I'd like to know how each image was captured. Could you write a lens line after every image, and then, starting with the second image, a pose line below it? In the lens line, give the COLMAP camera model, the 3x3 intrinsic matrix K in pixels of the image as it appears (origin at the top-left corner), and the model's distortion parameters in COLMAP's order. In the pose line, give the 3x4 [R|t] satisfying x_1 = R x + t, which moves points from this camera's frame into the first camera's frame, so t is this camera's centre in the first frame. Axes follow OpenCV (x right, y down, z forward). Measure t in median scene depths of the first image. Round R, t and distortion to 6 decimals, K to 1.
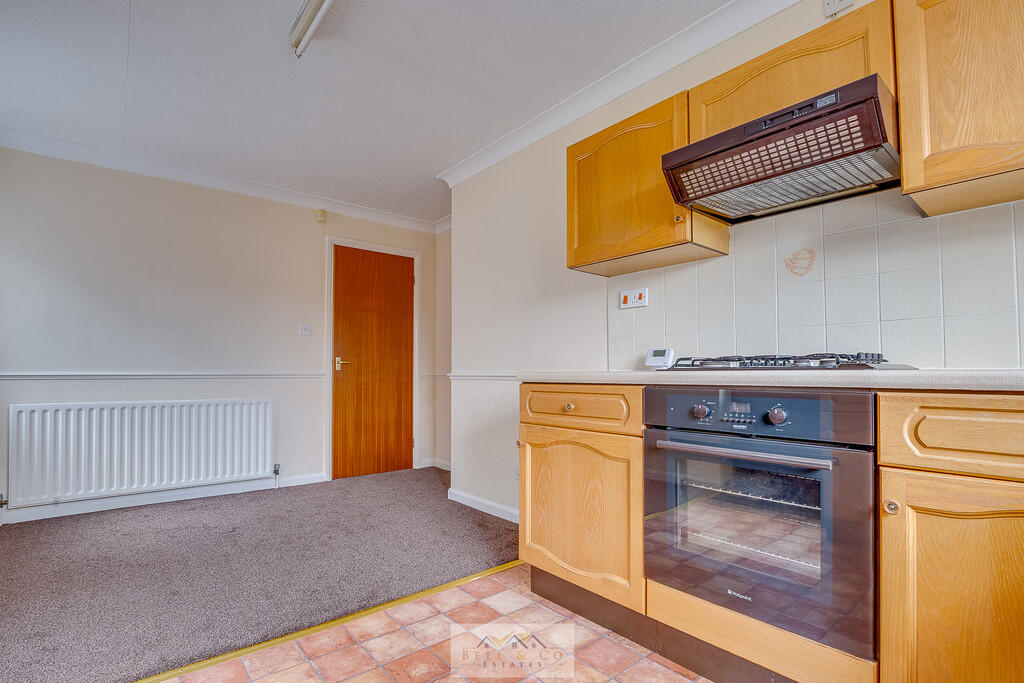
lens RADIAL K [[480.4, 0, 492.6], [0, 480.4, 360.2], [0, 0, 1]] dist [-0.025751, -0.000043]
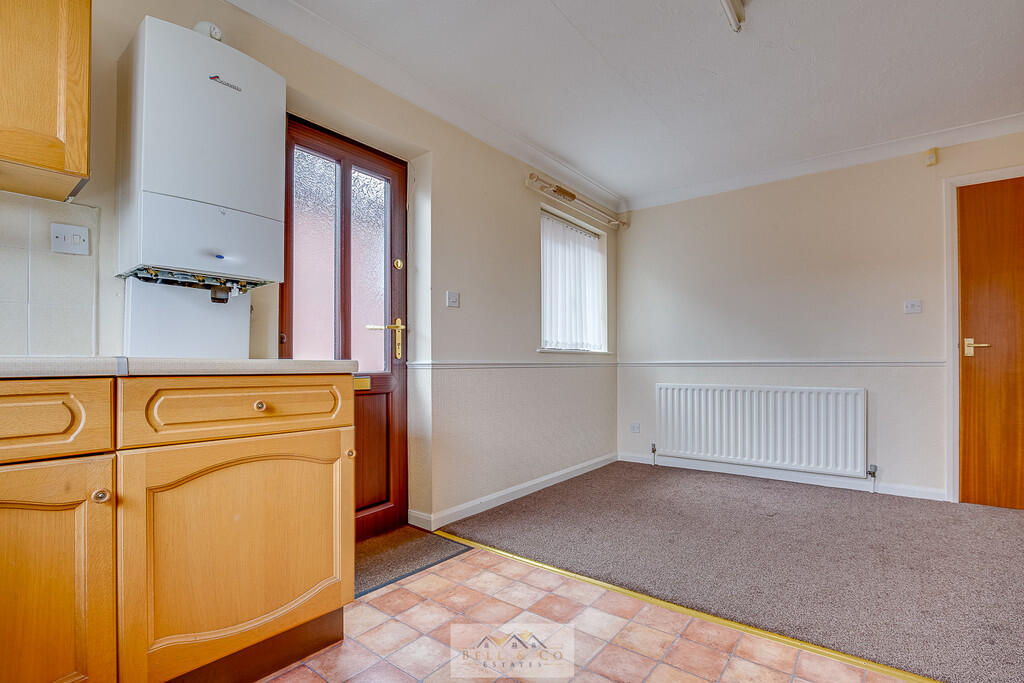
lens RADIAL K [[465.2, 0, 508.1], [0, 465.2, 358.4], [0, 0, 1]] dist [-0.027688, -0.000008]
pose [[0.239489, -0.008939, -0.970858, 0.397032], [0.029199, 0.999572, -0.002001, 0.011466], [0.970460, -0.027868, 0.239648, 0.322806]]
